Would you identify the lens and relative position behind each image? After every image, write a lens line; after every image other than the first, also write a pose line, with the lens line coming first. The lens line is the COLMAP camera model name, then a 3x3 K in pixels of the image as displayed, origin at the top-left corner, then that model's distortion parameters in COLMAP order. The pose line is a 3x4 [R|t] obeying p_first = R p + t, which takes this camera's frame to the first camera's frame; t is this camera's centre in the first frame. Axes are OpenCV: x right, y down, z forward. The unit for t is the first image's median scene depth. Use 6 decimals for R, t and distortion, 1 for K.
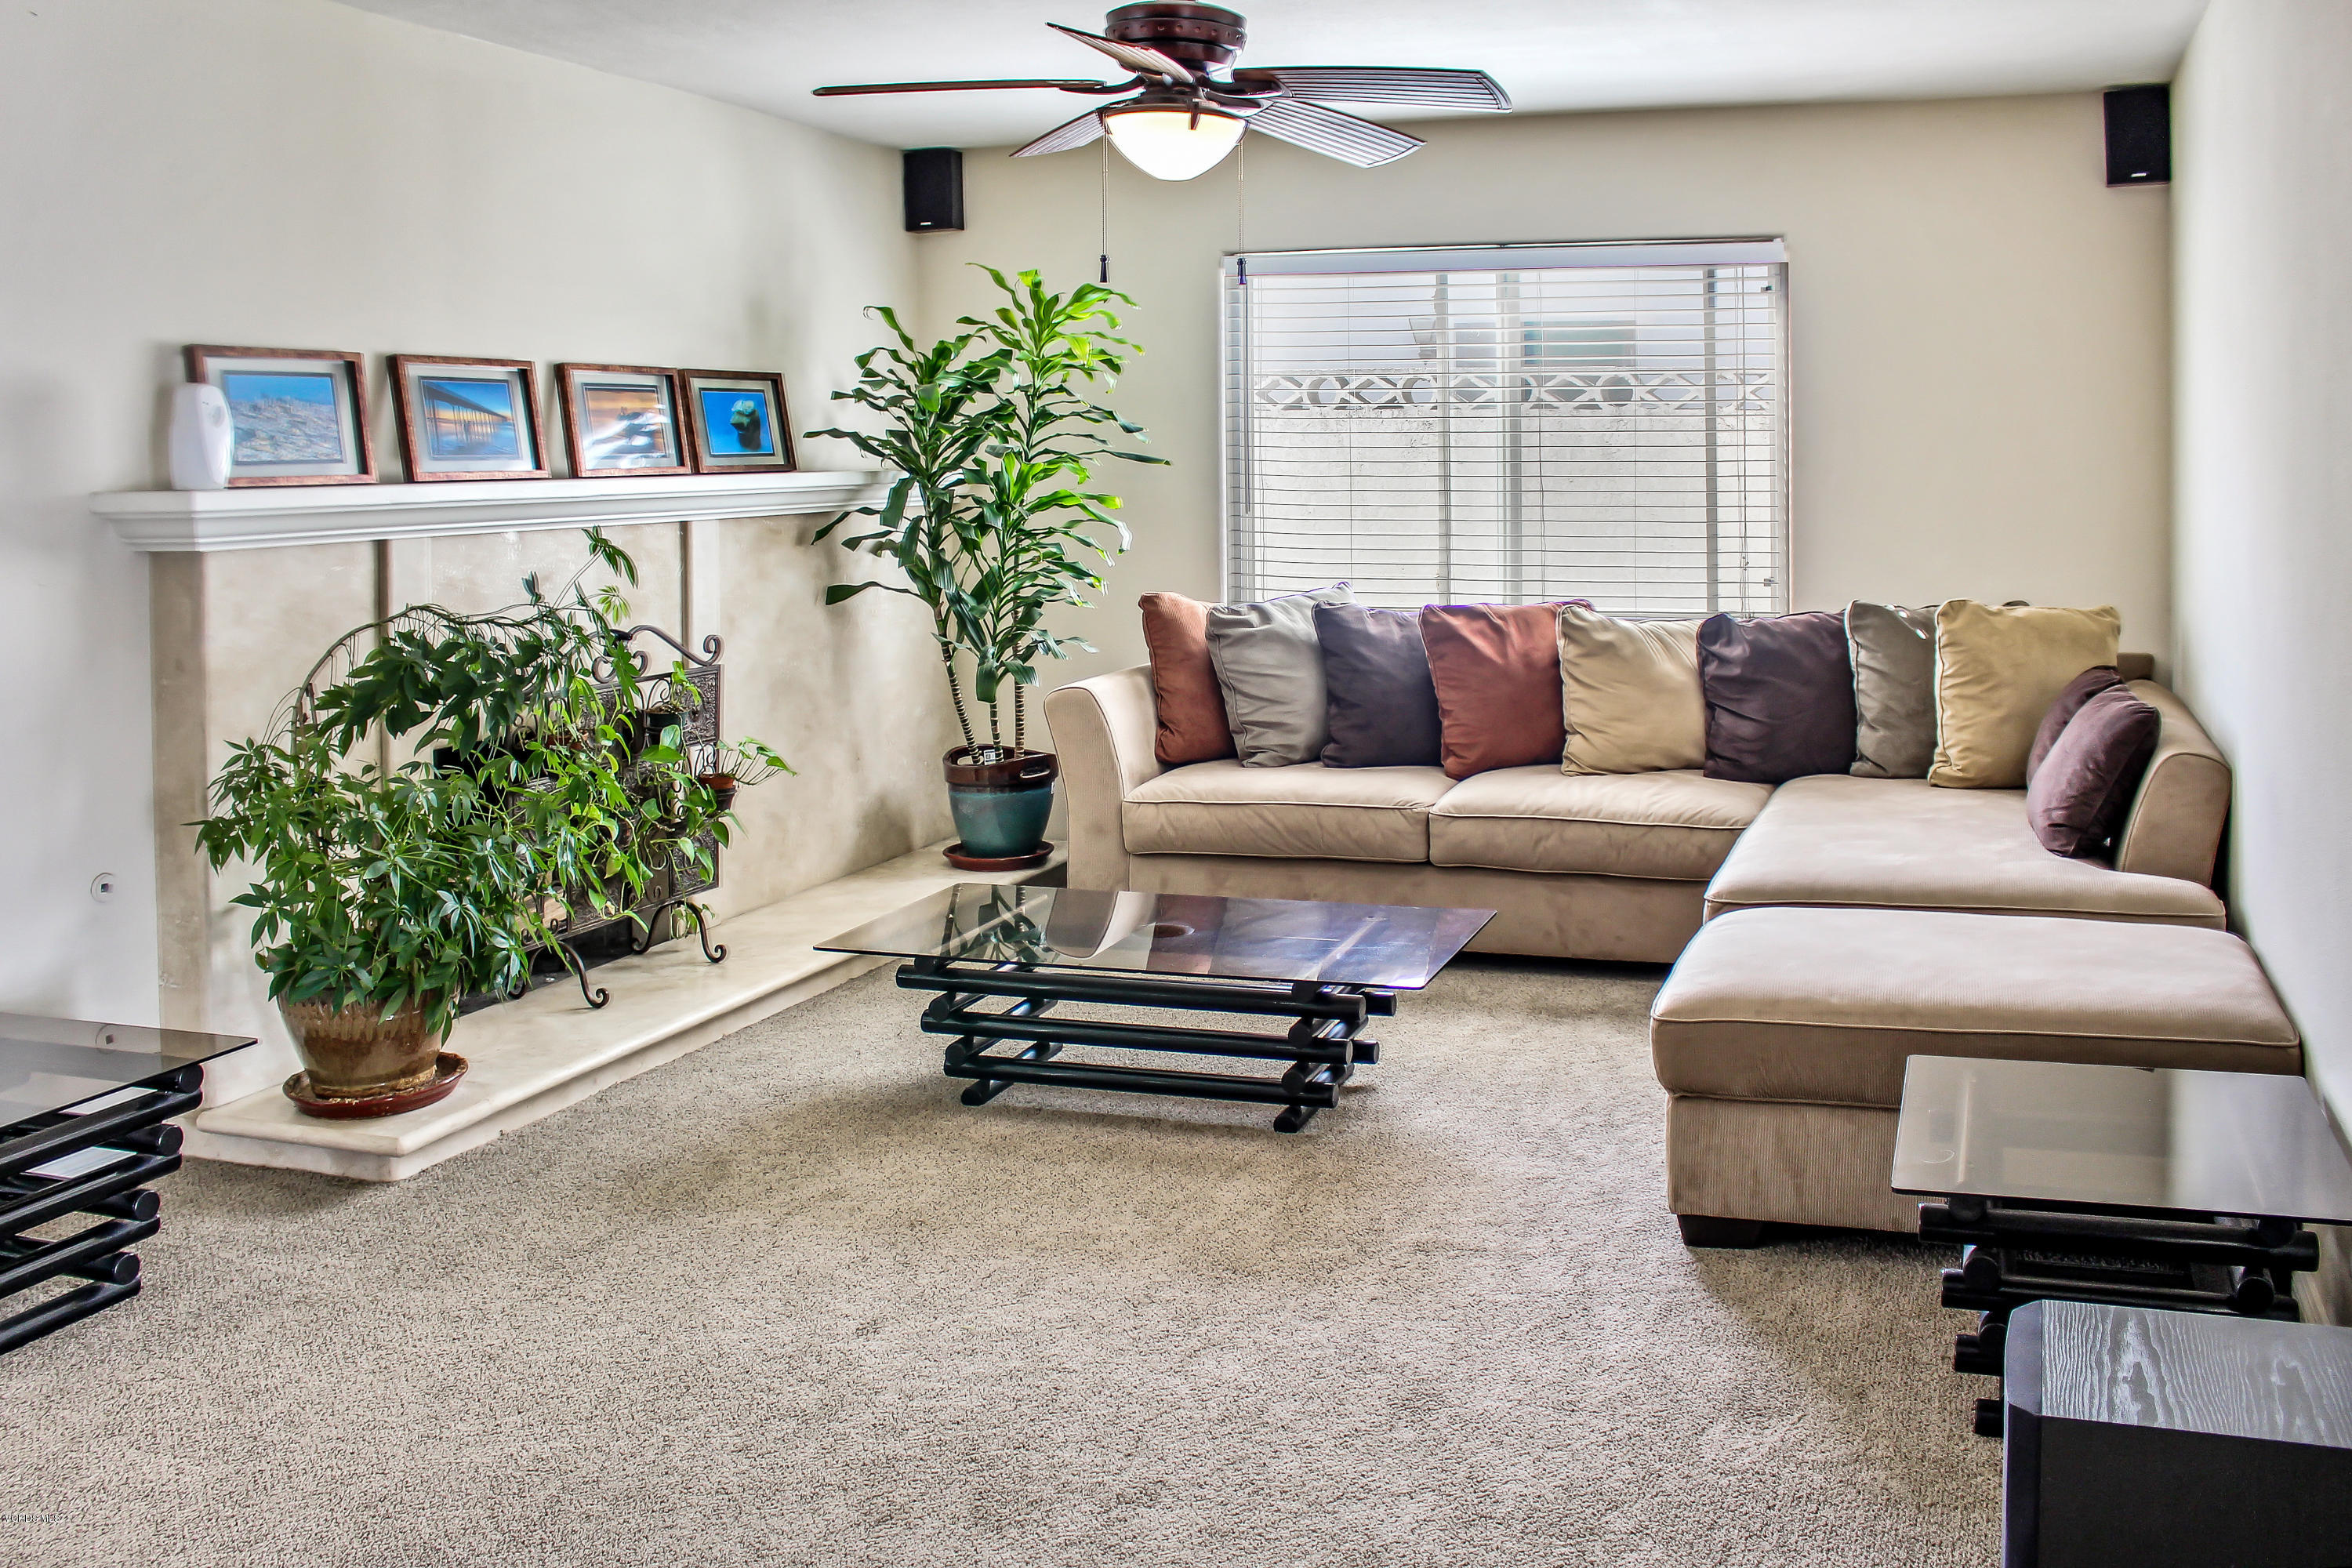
lens RADIAL K [[2574.3, 0, 1176.0], [0, 2574.3, 784.0], [0, 0, 1]] dist [-0.003301, 0.021306]
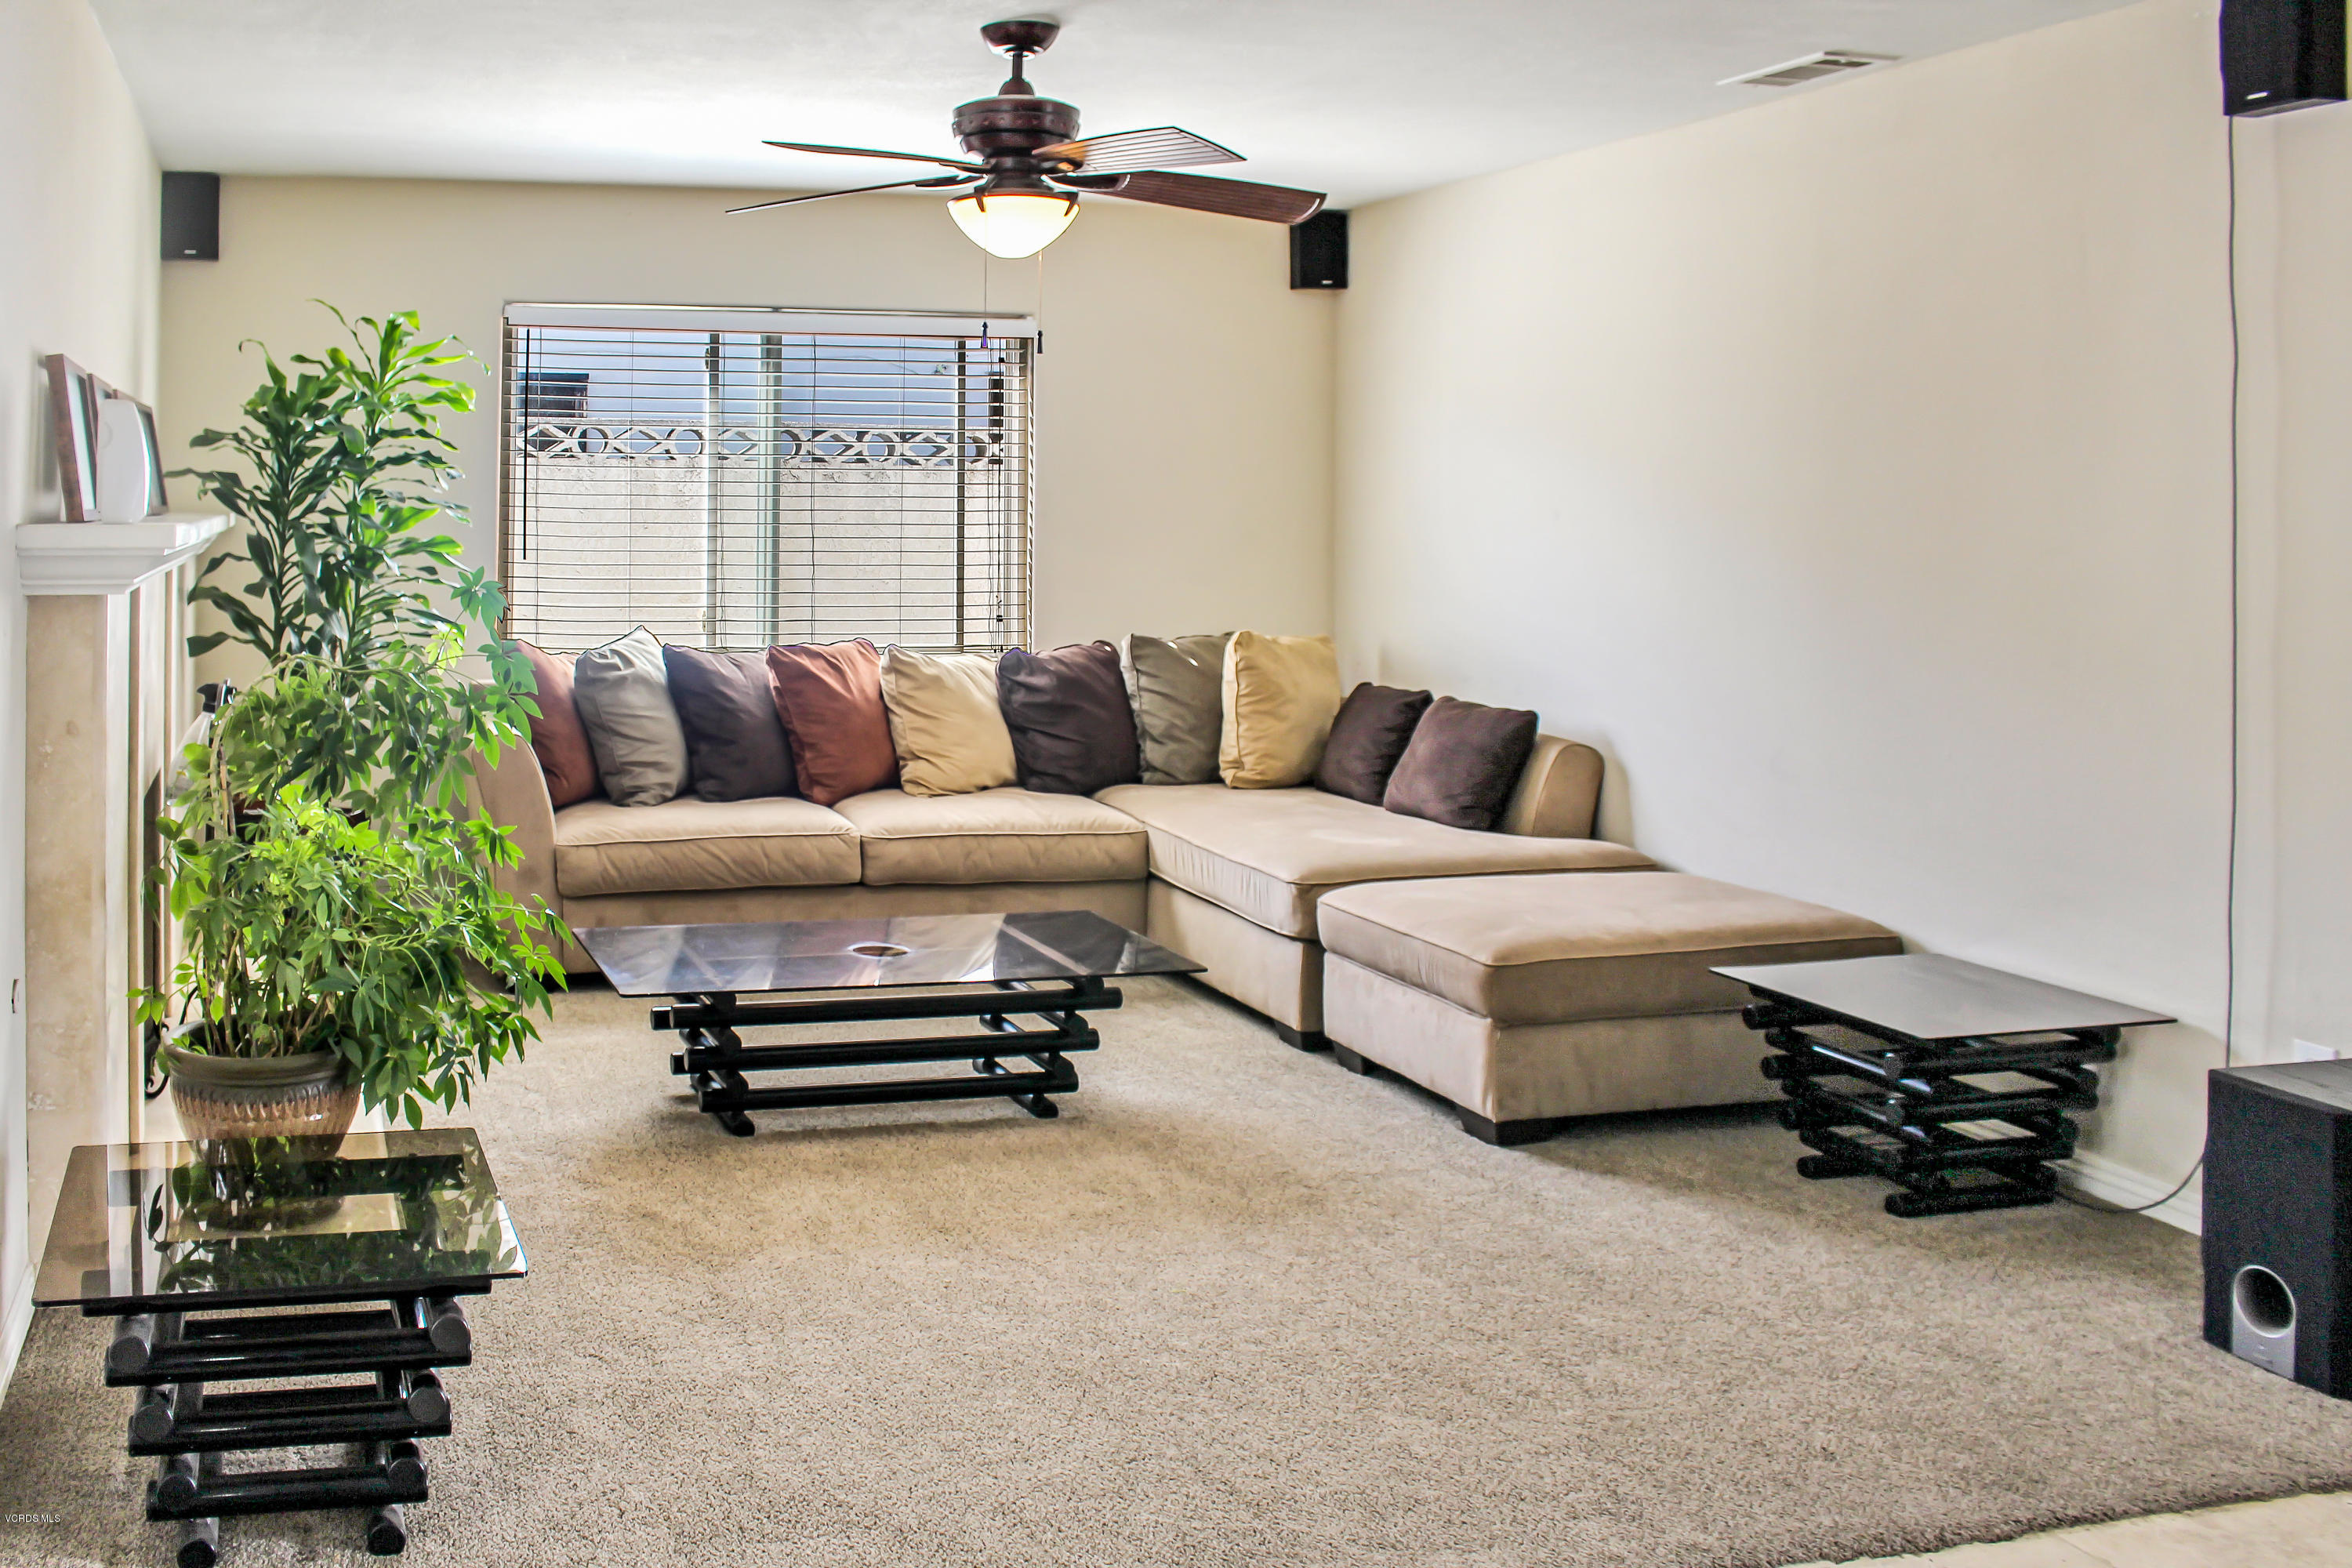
lens RADIAL K [[2574.3, 0, 1176.0], [0, 2574.3, 784.0], [0, 0, 1]] dist [-0.003301, 0.021306]
pose [[0.831688, -0.050410, 0.552950, -0.363915], [0.060099, 0.998192, 0.000606, -0.003307], [-0.551981, 0.032728, 0.833214, 0.026489]]
